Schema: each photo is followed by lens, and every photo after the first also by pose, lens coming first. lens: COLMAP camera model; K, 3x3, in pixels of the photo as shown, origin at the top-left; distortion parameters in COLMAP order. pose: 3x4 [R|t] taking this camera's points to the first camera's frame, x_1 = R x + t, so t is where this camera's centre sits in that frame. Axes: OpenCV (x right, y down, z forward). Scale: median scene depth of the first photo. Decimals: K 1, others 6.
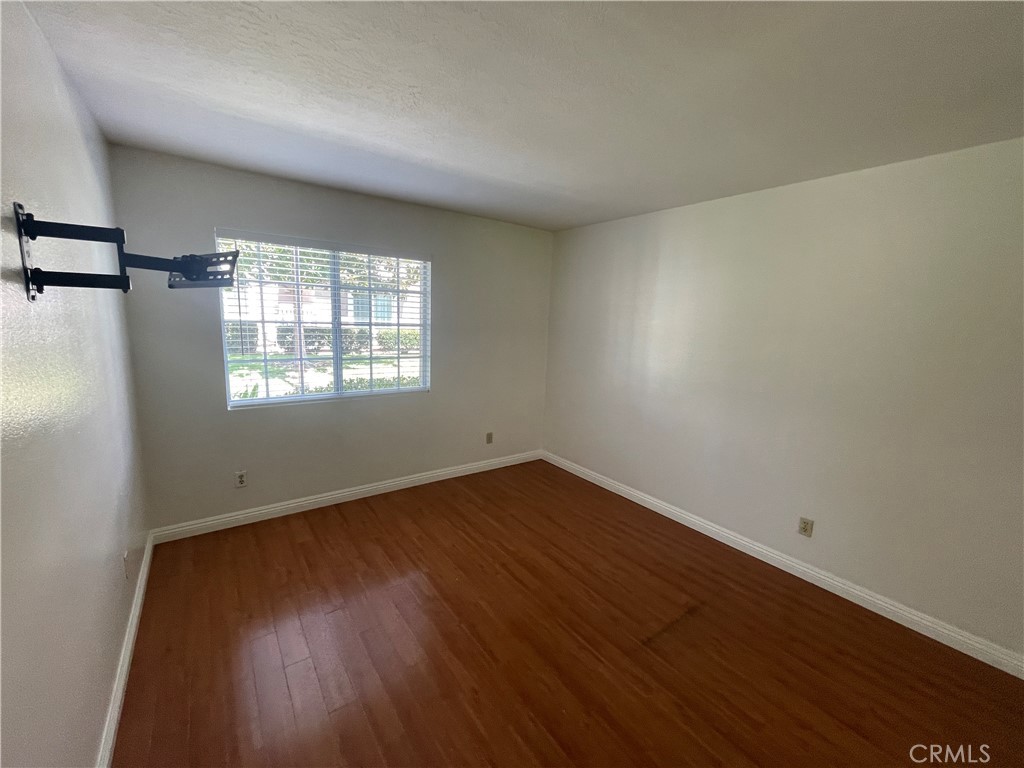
lens RADIAL K [[413.6, 0, 512.9], [0, 413.6, 387.5], [0, 0, 1]] dist [-0.003047, -0.000228]
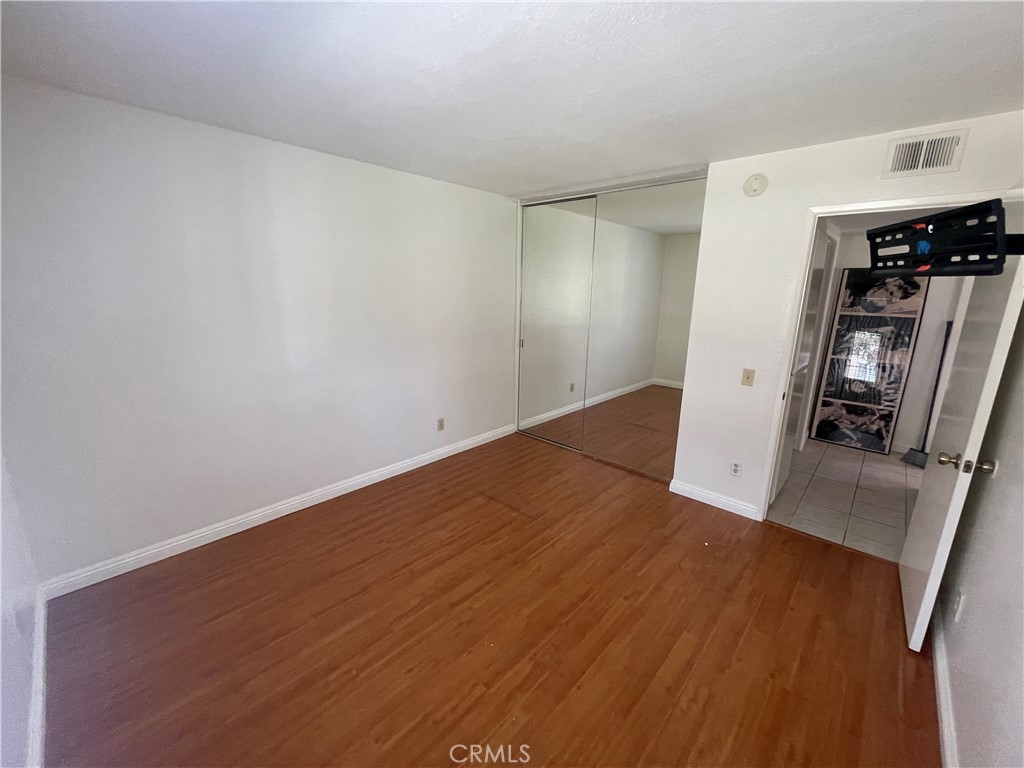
lens RADIAL K [[413.6, 0, 514.7], [0, 413.6, 384.0], [0, 0, 1]] dist [-0.003047, -0.000228]
pose [[-0.188147, -0.268256, 0.944796, -0.677213], [0.148899, 0.943066, 0.297416, -0.190634], [-0.970788, 0.196637, -0.137492, 0.900950]]
